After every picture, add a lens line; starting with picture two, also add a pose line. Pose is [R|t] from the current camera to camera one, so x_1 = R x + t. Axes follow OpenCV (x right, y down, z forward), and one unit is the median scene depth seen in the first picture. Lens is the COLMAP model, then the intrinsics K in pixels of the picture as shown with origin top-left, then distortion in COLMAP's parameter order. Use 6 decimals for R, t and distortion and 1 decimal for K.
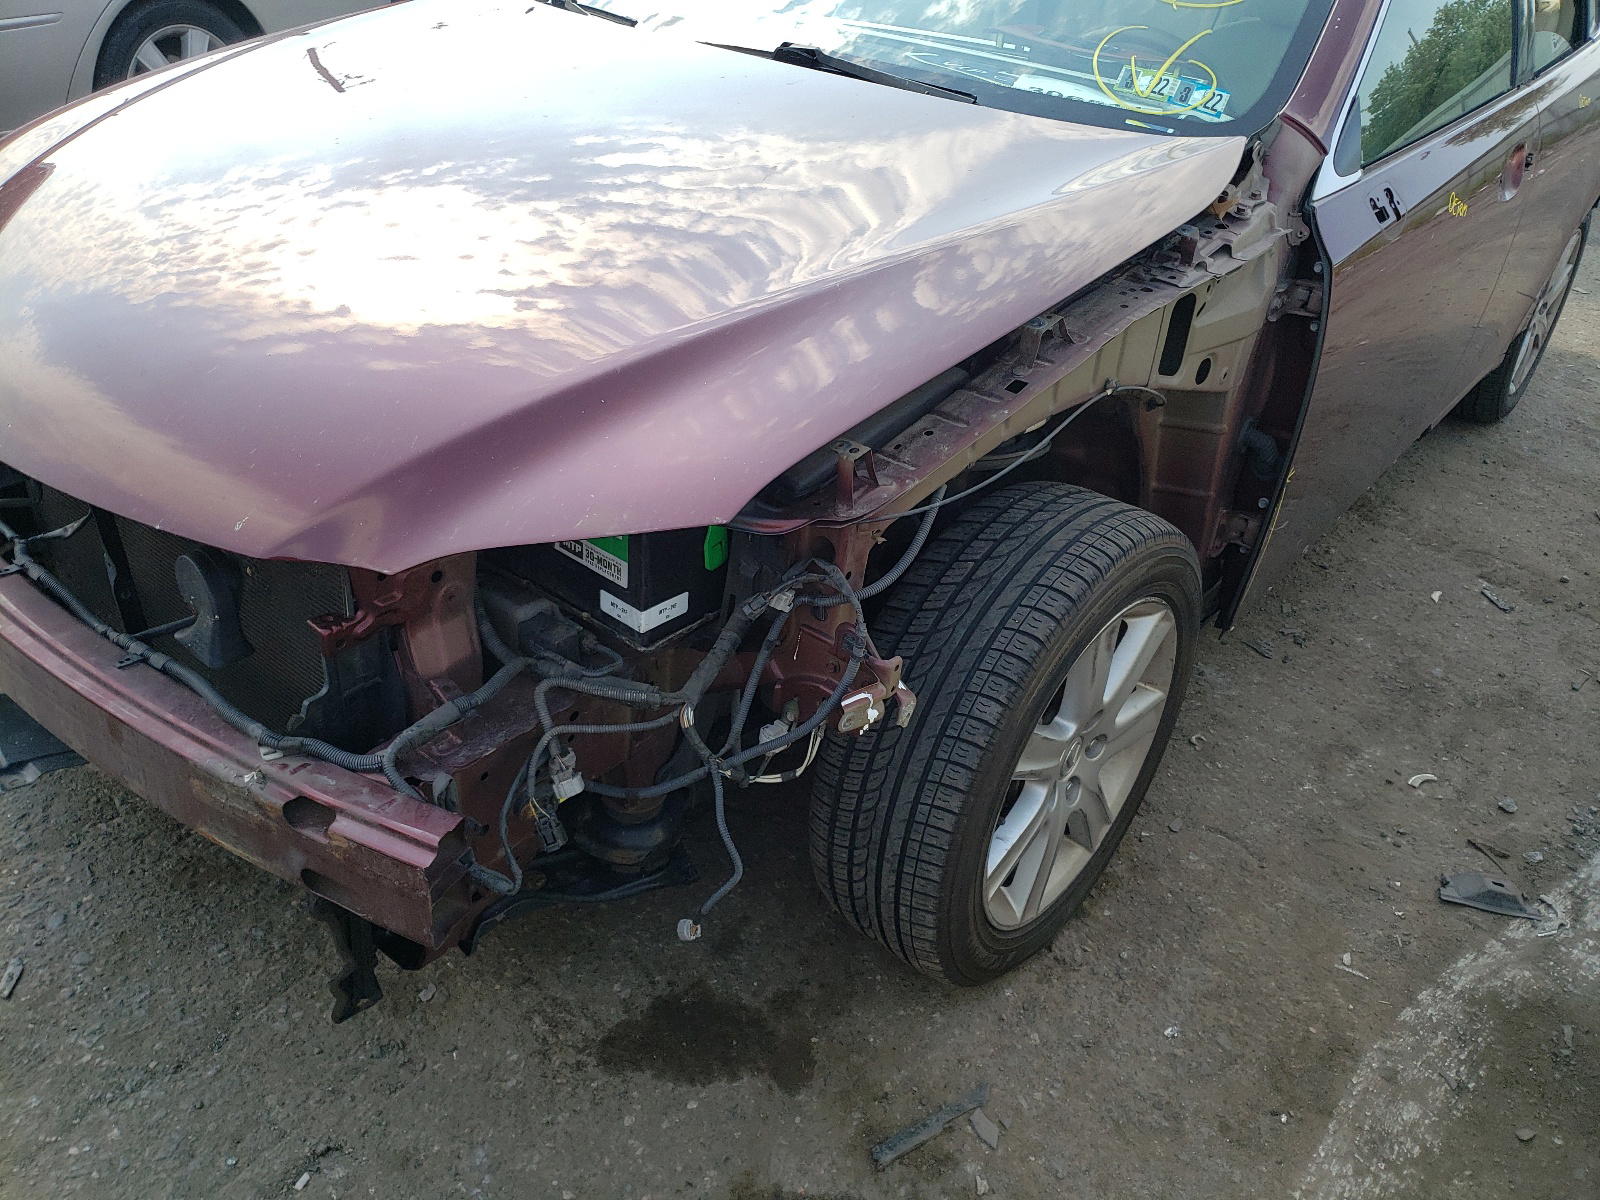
lens RADIAL K [[1294.4, 0, 805.0], [0, 1294.4, 602.7], [0, 0, 1]] dist [0.029415, -0.013043]
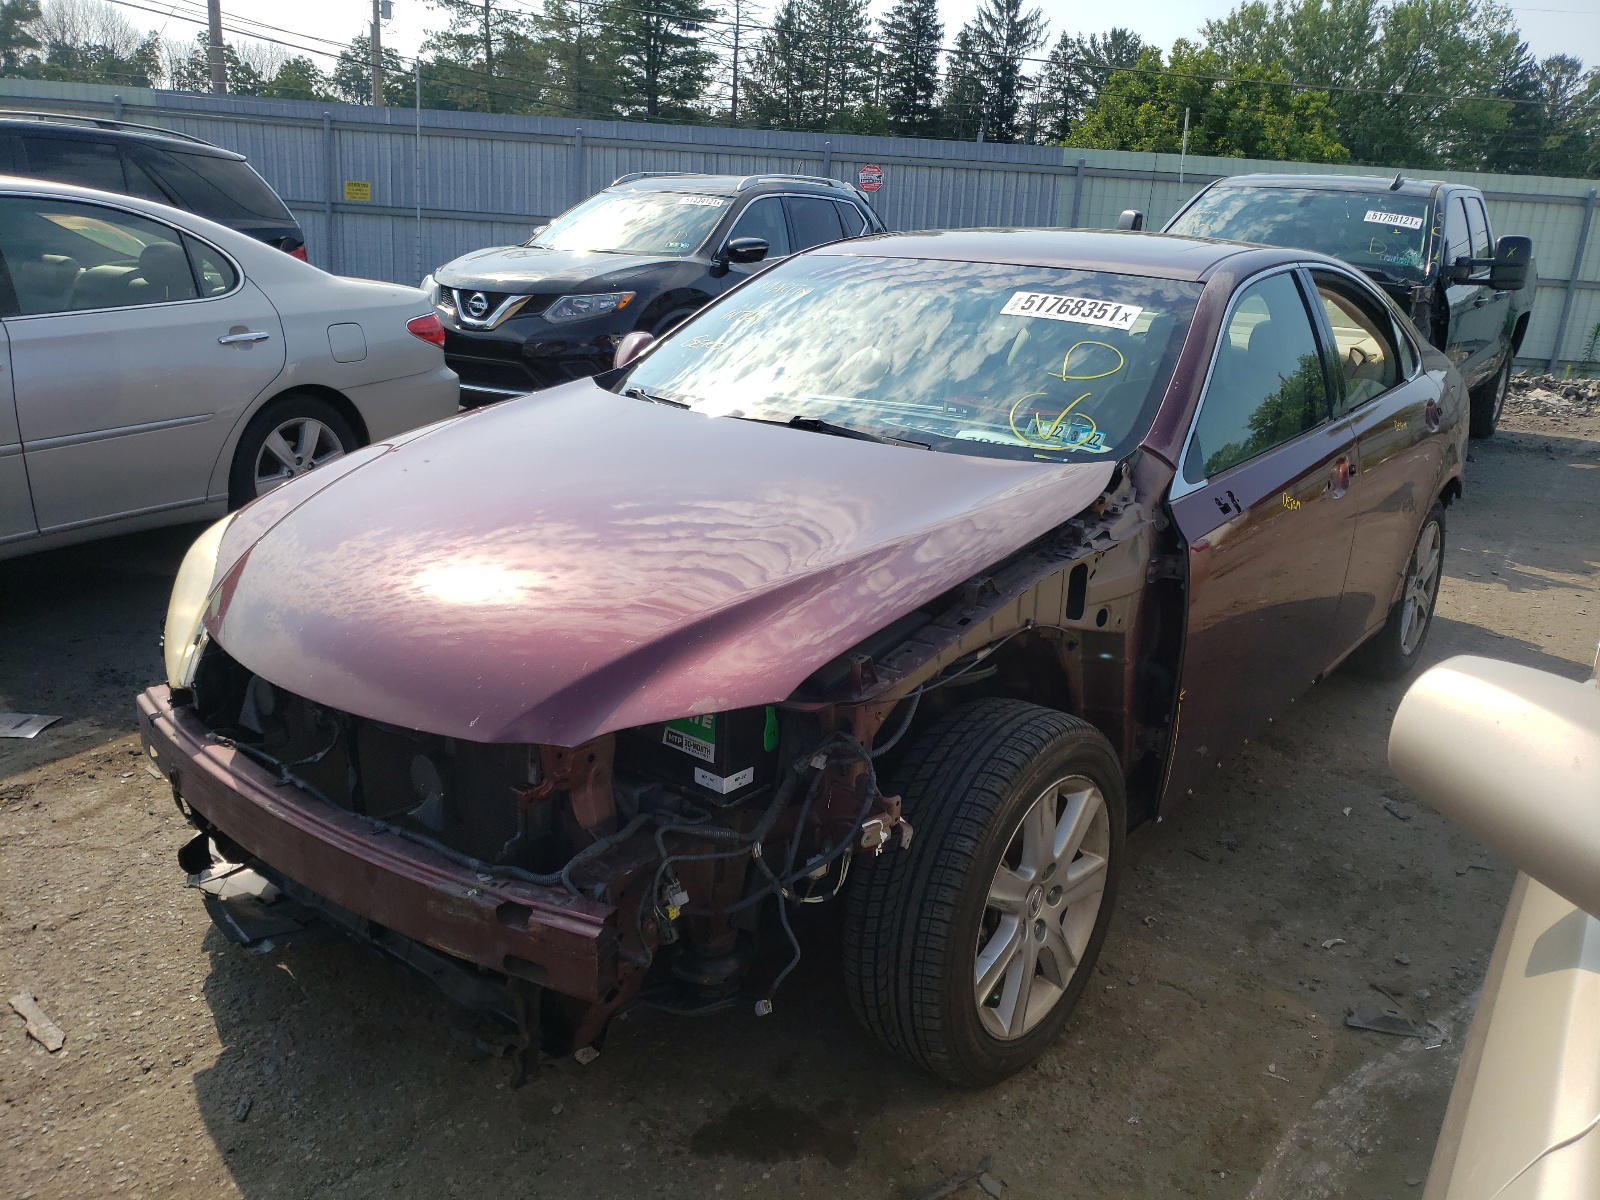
lens RADIAL K [[1294.4, 0, 805.0], [0, 1294.4, 602.7], [0, 0, 1]] dist [0.029415, -0.013043]
pose [[0.998859, -0.047601, 0.003817, -0.024225], [0.047057, 0.967531, -0.248334, 0.151271], [0.008128, 0.248230, 0.968667, -0.401880]]
